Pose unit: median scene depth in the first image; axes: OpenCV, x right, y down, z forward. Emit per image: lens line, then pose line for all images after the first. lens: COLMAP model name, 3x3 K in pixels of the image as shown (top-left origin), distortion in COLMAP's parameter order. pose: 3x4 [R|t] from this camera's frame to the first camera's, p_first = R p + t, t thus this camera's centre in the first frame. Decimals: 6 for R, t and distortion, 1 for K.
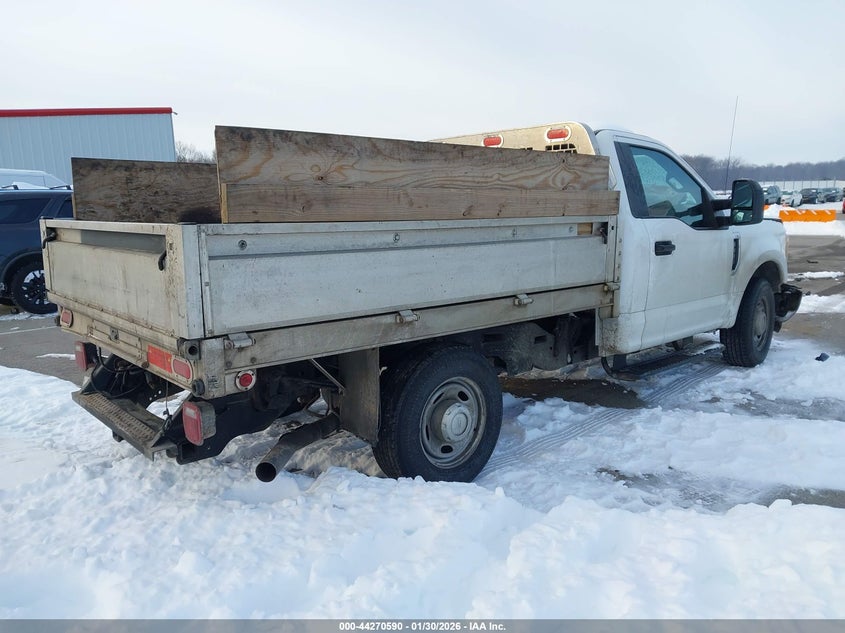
lens RADIAL K [[663.3, 0, 422.5], [0, 663.3, 316.5], [0, 0, 1]] dist [0.027272, -0.004568]
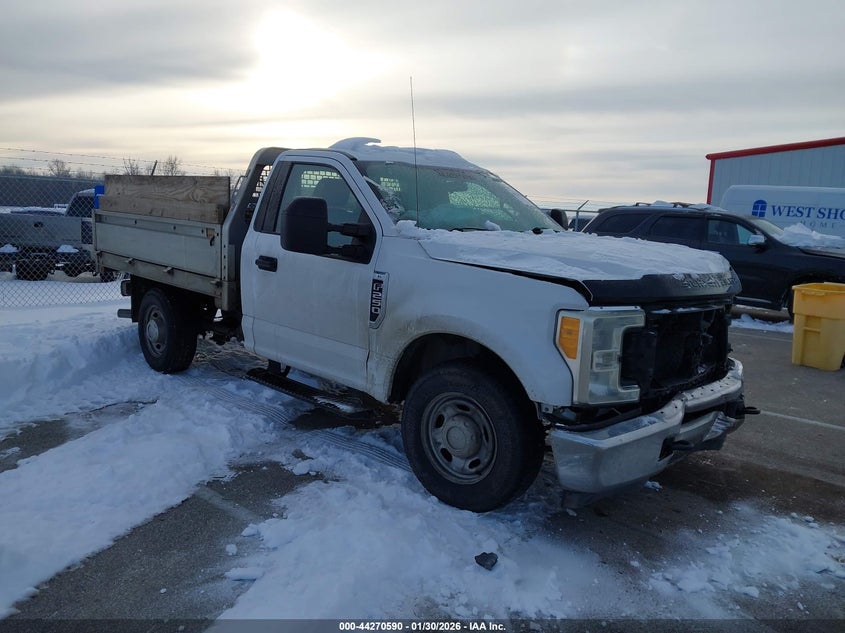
lens RADIAL K [[663.3, 0, 422.5], [0, 663.3, 316.5], [0, 0, 1]] dist [0.027272, -0.004568]
pose [[0.055043, 0.173722, -0.983255, 1.508959], [-0.213238, 0.964075, 0.158396, -0.256812], [0.975448, 0.200949, 0.090110, 1.261753]]
